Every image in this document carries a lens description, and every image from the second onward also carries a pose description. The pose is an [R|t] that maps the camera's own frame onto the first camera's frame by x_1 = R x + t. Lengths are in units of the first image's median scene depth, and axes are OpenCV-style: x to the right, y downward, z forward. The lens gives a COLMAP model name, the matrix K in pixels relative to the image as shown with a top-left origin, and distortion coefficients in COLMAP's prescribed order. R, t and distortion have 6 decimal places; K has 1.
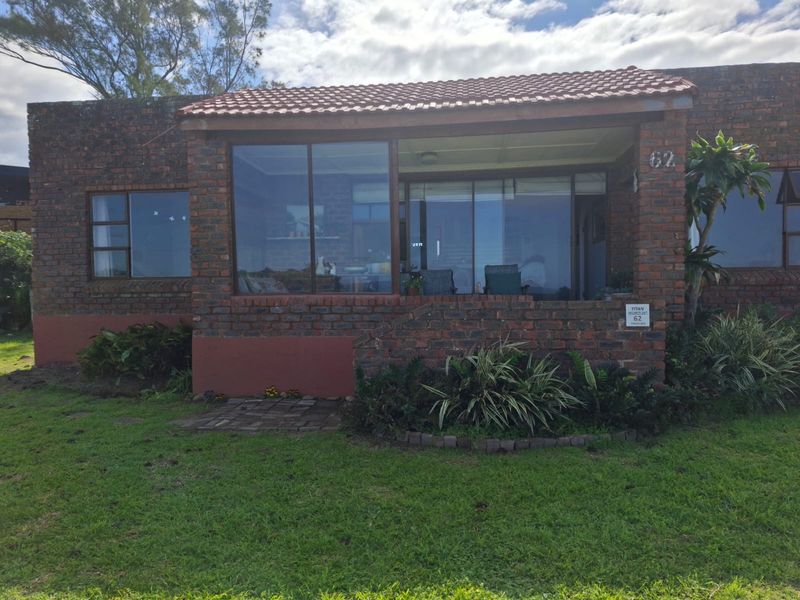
lens RADIAL K [[728.4, 0, 456.3], [0, 728.4, 298.6], [0, 0, 1]] dist [0.233516, -0.512619]
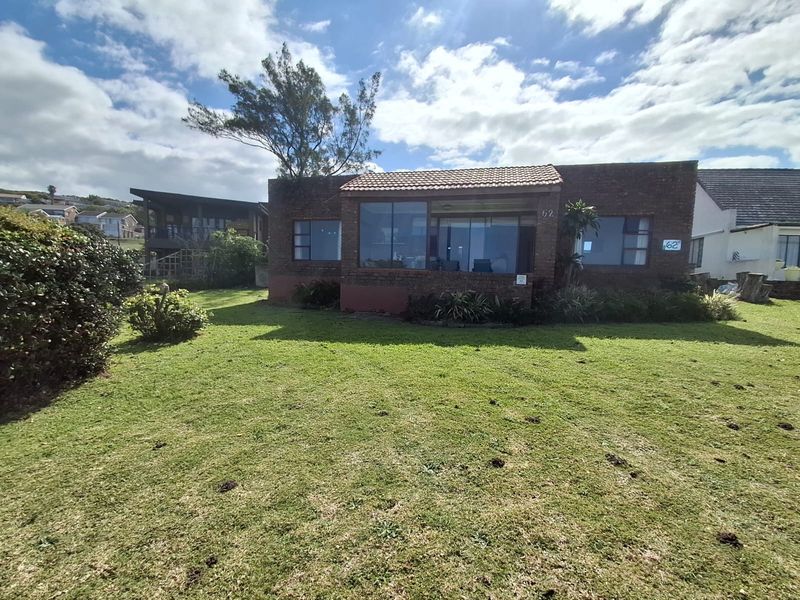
lens RADIAL K [[561.0, 0, 400.0], [0, 561.0, 300.0], [0, 0, 1]] dist [-0.003034, -0.003864]
pose [[0.983615, 0.044024, -0.174825, 0.115203], [-0.040496, 0.998899, 0.023696, 0.040284], [0.175675, -0.016228, 0.984314, -0.583443]]
